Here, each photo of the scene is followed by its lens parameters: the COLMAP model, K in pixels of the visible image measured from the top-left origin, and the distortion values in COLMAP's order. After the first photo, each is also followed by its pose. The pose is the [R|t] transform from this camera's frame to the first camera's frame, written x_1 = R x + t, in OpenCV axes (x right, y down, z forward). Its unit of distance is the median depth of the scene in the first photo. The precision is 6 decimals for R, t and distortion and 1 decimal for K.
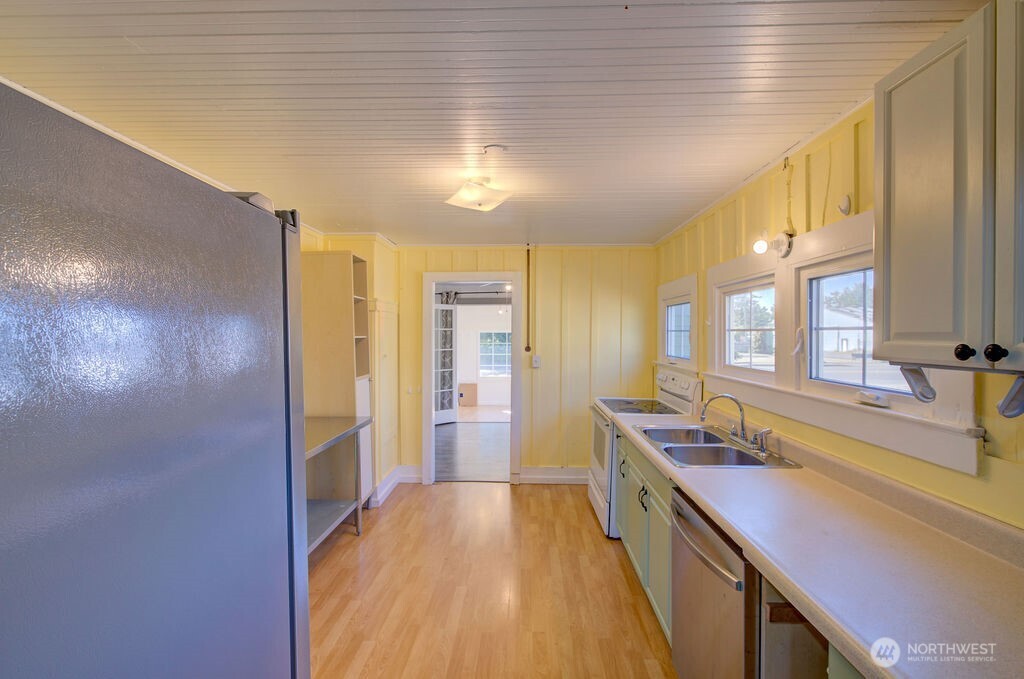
lens RADIAL K [[424.1, 0, 514.1], [0, 424.1, 336.3], [0, 0, 1]] dist [-0.000534, 0.000108]
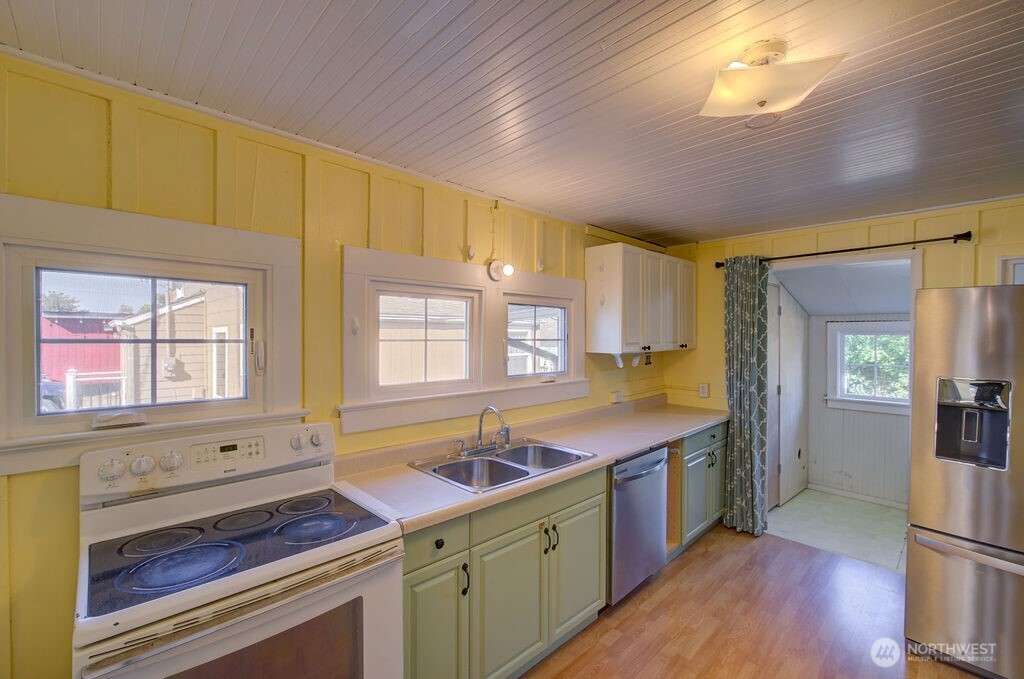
lens RADIAL K [[432.2, 0, 516.2], [0, 432.2, 339.5], [0, 0, 1]] dist [-0.001441, -0.000023]
pose [[-0.710877, -0.004501, 0.703302, -0.206989], [0.002491, 0.999957, 0.008917, -0.022341], [-0.703312, 0.008091, -0.710835, 1.370523]]
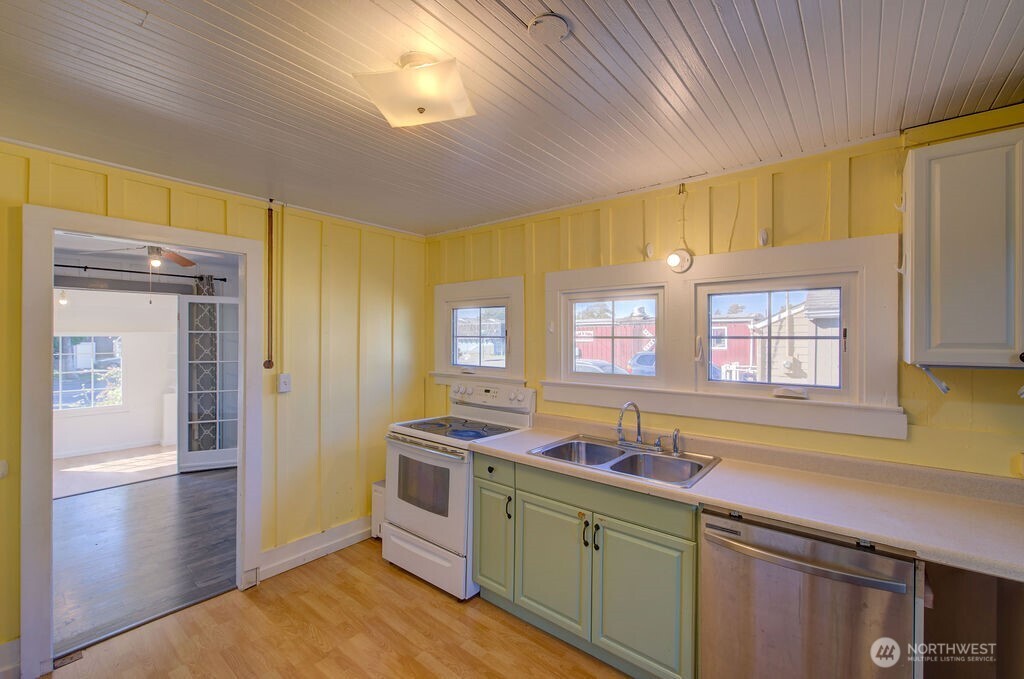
lens RADIAL K [[429.2, 0, 512.8], [0, 429.2, 337.4], [0, 0, 1]] dist [-0.002168, -0.000330]
pose [[0.615485, 0.002898, 0.788143, -0.385869], [0.003248, 0.999975, -0.006213, -0.008690], [-0.788142, 0.006384, 0.615461, 0.486955]]
